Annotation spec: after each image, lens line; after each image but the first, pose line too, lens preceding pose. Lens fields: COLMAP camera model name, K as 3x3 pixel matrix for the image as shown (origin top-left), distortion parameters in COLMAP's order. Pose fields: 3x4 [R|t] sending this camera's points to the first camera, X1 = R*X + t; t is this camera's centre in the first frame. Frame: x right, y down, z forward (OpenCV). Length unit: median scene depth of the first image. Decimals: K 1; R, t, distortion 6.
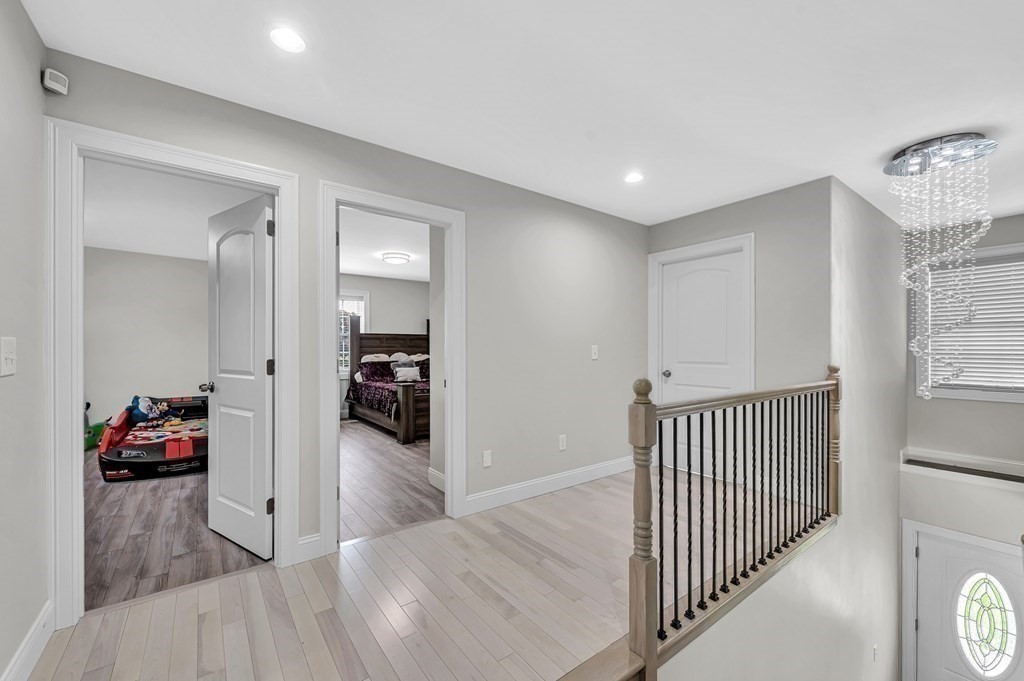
lens RADIAL K [[413.6, 0, 515.0], [0, 413.6, 348.4], [0, 0, 1]] dist [0.001470, 0.000132]
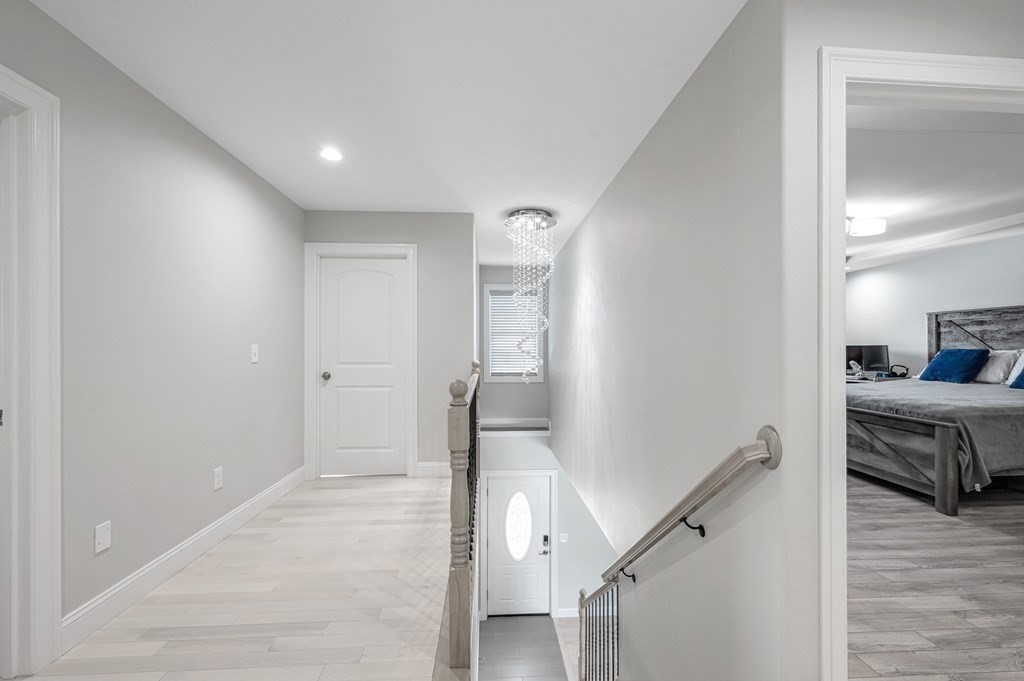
lens RADIAL K [[413.6, 0, 515.0], [0, 413.6, 347.0], [0, 0, 1]] dist [0.001470, 0.000132]
pose [[0.555752, 0.004069, 0.831338, -0.170641], [-0.001201, 0.999991, -0.004091, -0.000008], [-0.831347, 0.001276, 0.555752, 0.140651]]
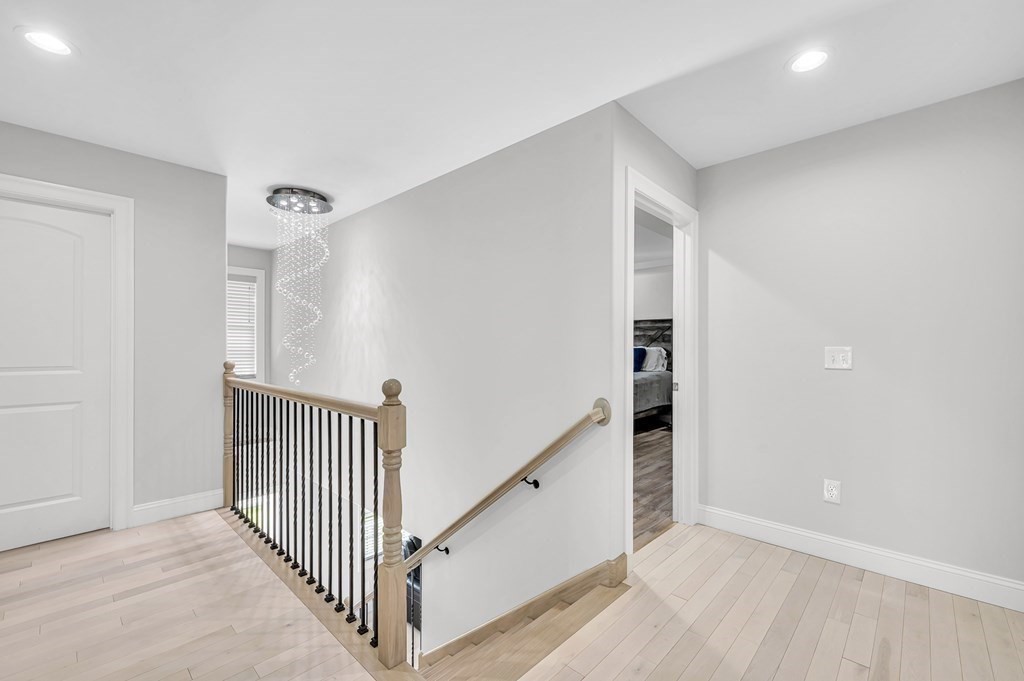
lens RADIAL K [[424.9, 0, 511.8], [0, 424.9, 344.7], [0, 0, 1]] dist [0.002917, -0.000682]
pose [[-0.154081, 0.003366, 0.988052, -0.287038], [-0.005146, 0.999978, -0.004210, -0.001893], [-0.988045, -0.005733, -0.154060, 0.351171]]
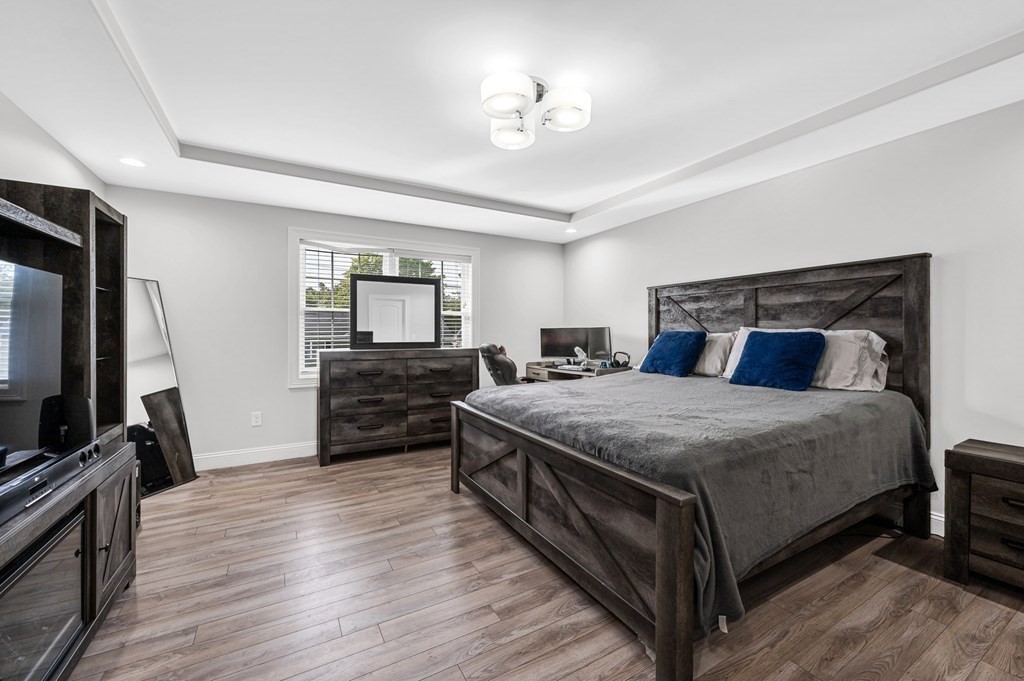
lens RADIAL K [[413.6, 0, 514.3], [0, 413.6, 334.0], [0, 0, 1]] dist [0.001470, 0.000132]
pose [[0.121739, -0.000216, 0.992562, 0.540464], [-0.001747, 0.999998, 0.000432, 0.005158], [-0.992561, -0.001787, 0.121739, -0.003233]]
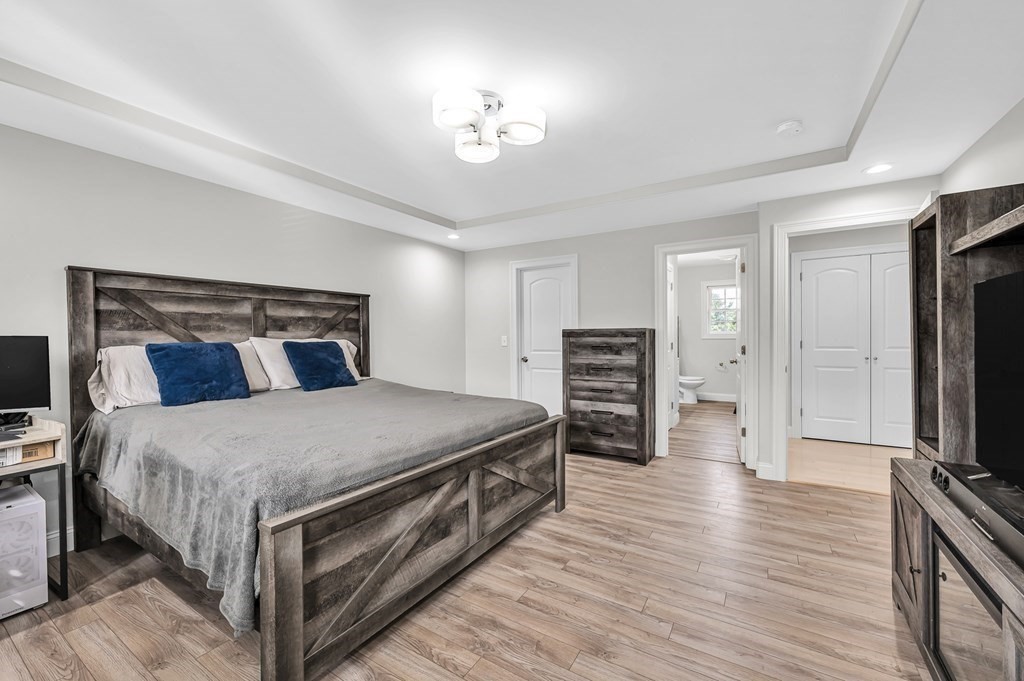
lens RADIAL K [[413.6, 0, 506.1], [0, 413.6, 337.5], [0, 0, 1]] dist [0.001470, 0.000132]
pose [[-0.935474, 0.008998, -0.353280, 1.240040], [0.007499, 0.999956, 0.005612, -0.008857], [0.353315, 0.002601, -0.935501, 0.559770]]
